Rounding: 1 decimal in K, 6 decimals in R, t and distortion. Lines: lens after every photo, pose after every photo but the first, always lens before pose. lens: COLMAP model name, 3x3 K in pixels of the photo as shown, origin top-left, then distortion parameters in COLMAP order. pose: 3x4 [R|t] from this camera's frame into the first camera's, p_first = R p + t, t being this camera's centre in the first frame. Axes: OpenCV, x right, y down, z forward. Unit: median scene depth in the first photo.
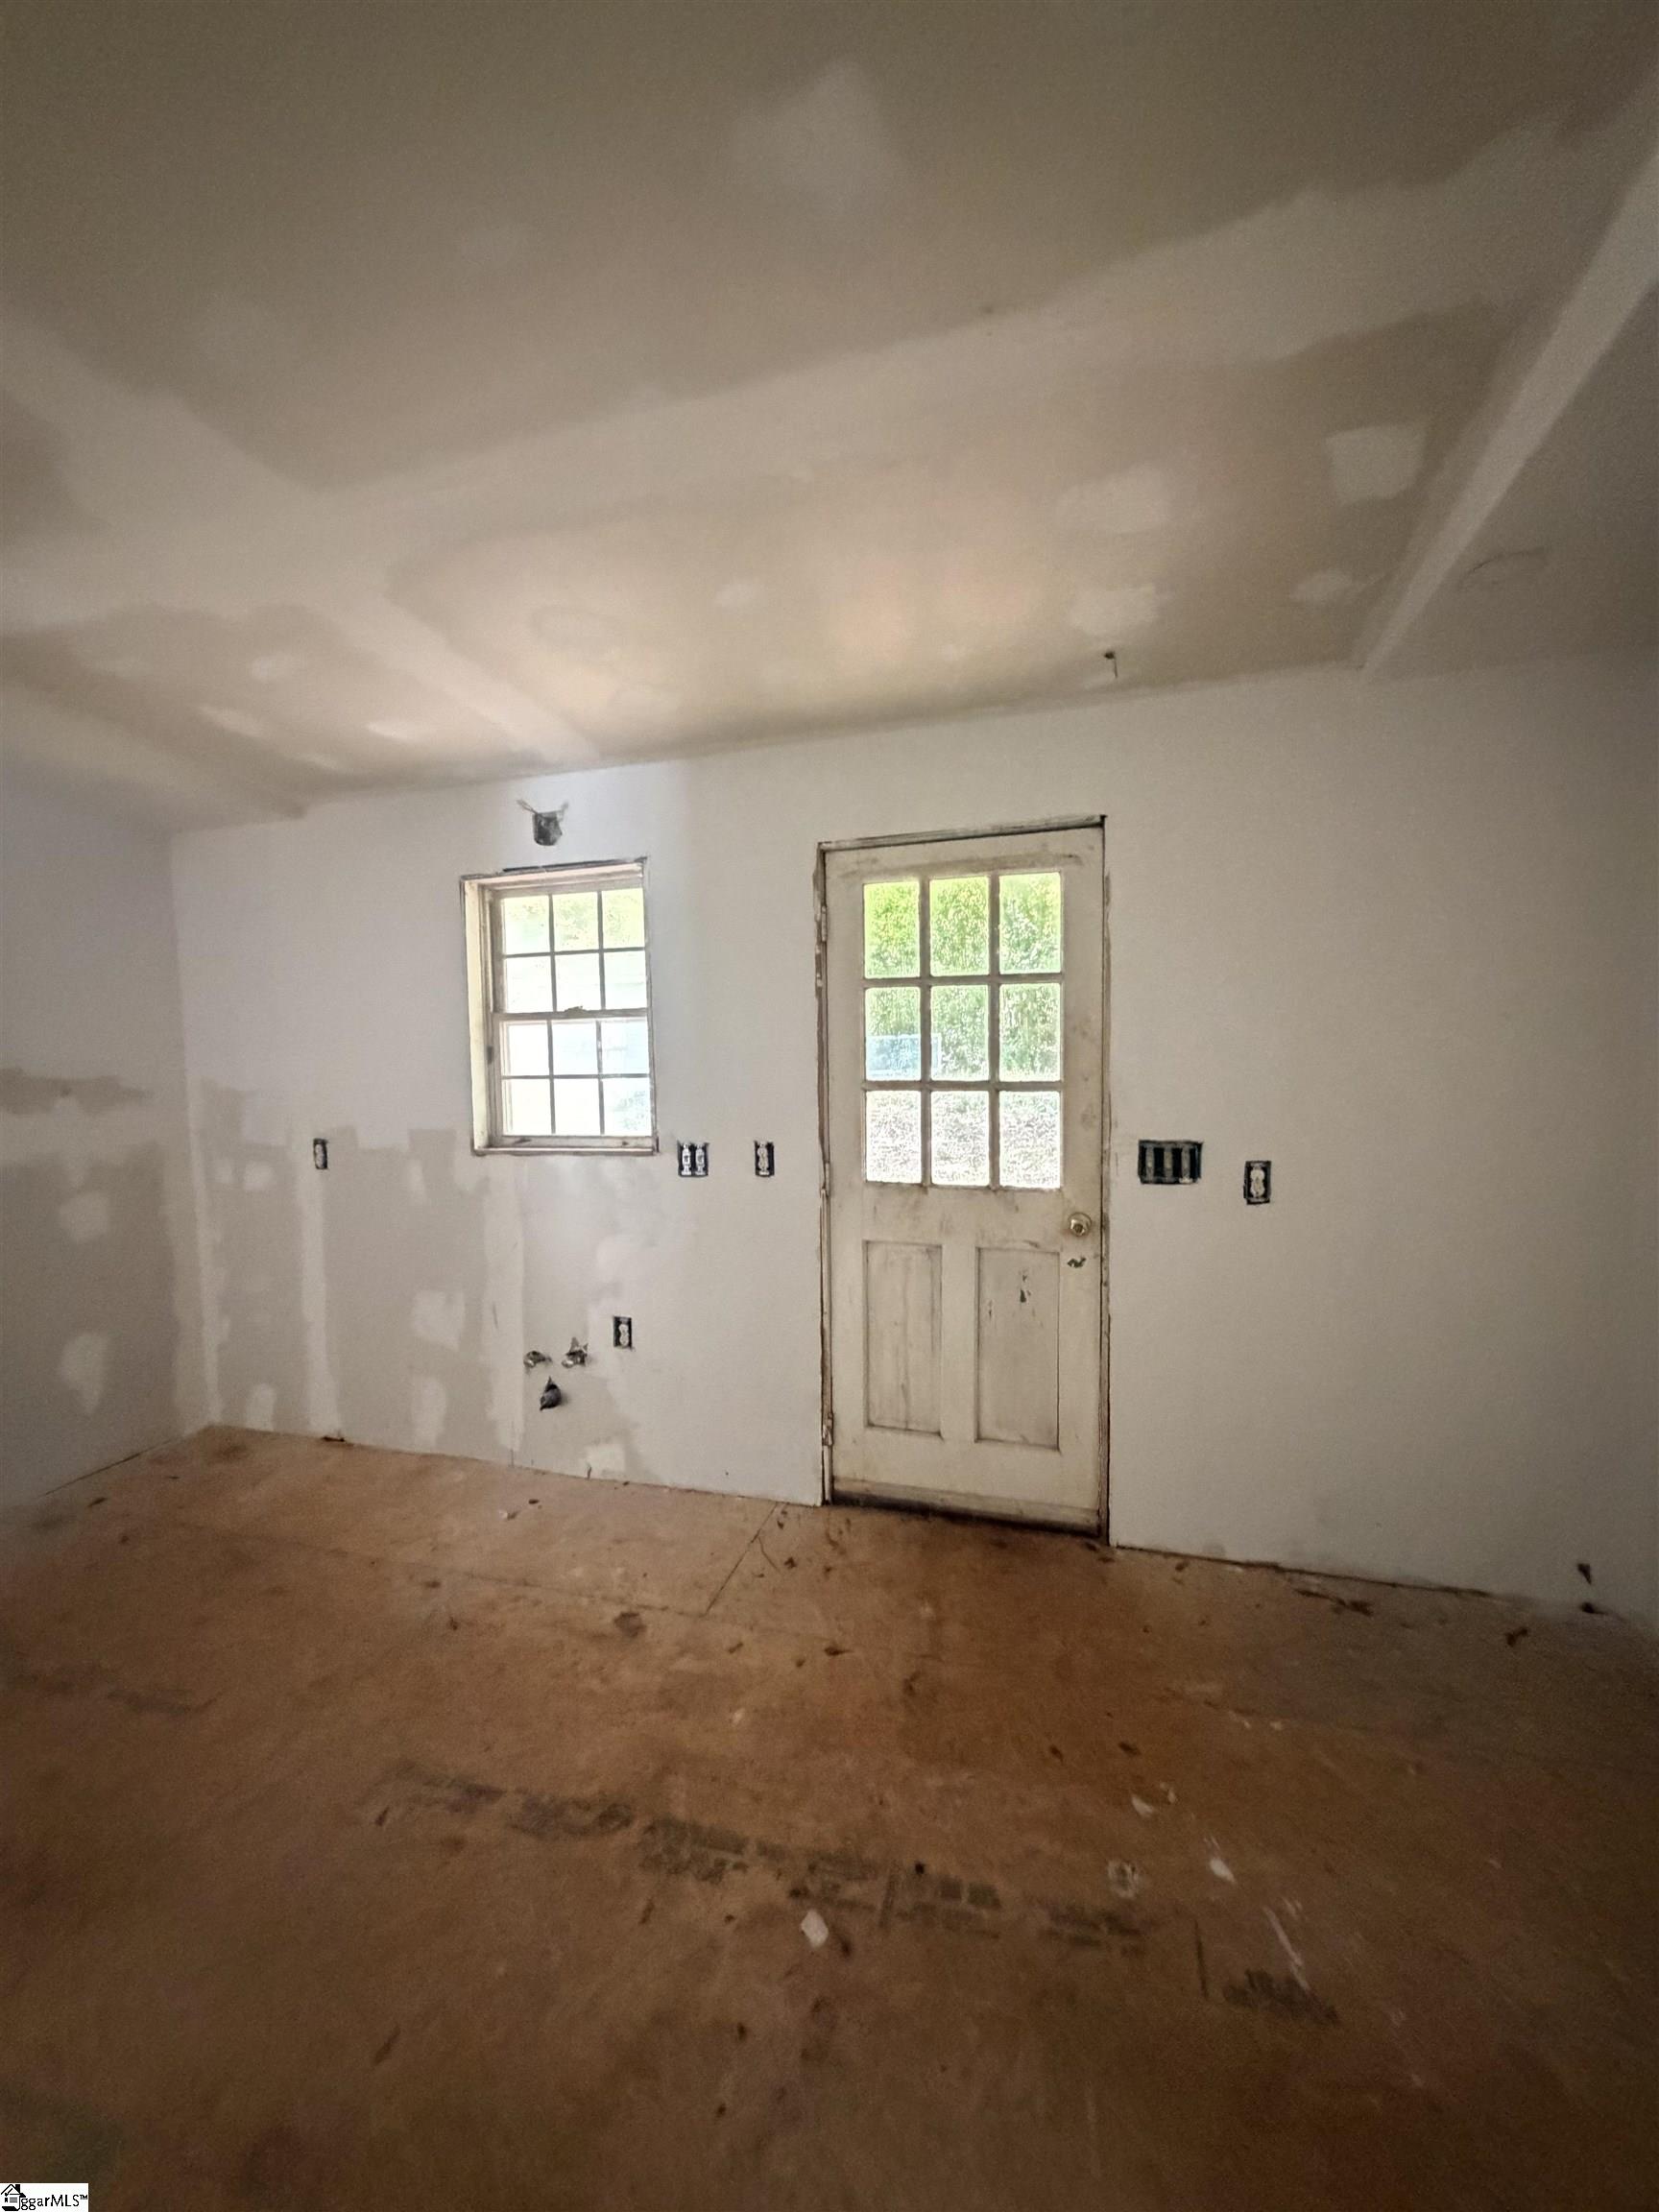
lens RADIAL K [[877.7, 0, 829.5], [0, 877.7, 1106.0], [0, 0, 1]] dist [-0.001767, 0.000035]
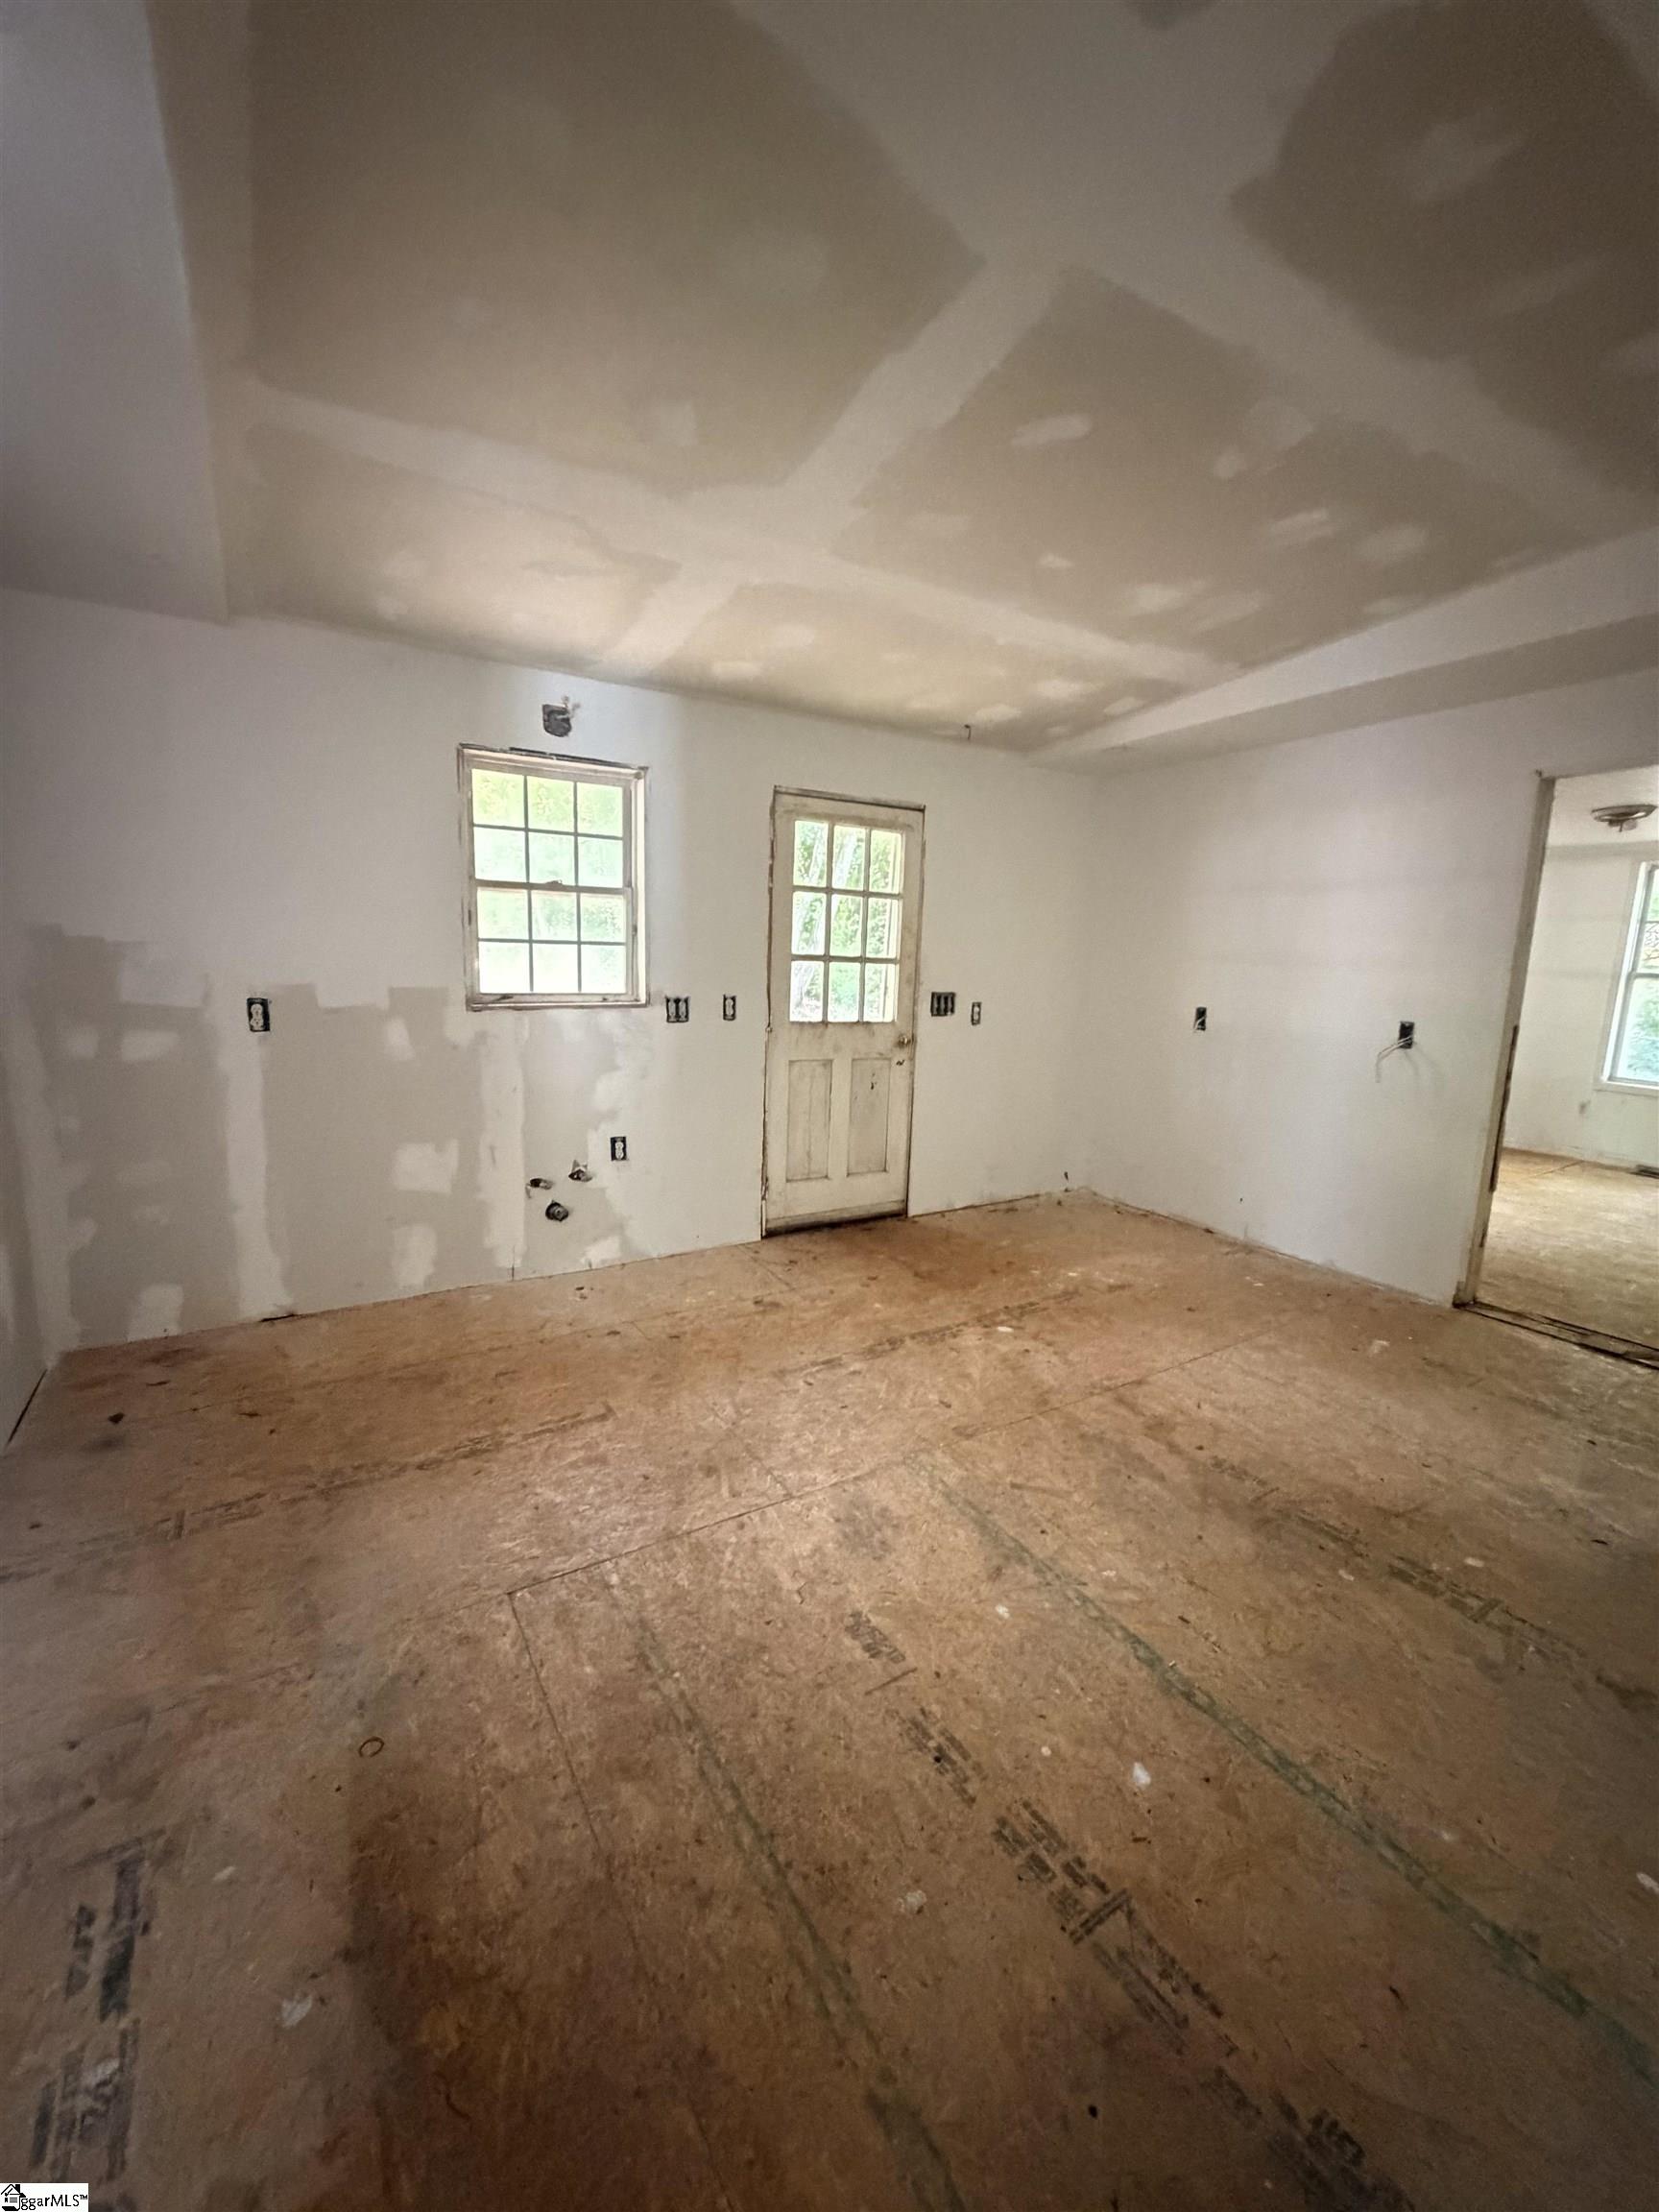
lens RADIAL K [[877.7, 0, 829.5], [0, 877.7, 1106.0], [0, 0, 1]] dist [-0.001767, 0.000035]
pose [[0.672659, -0.090299, 0.734423, -1.021293], [0.002476, 0.992795, 0.119799, 0.048673], [-0.739949, -0.078766, 0.668036, -0.071372]]
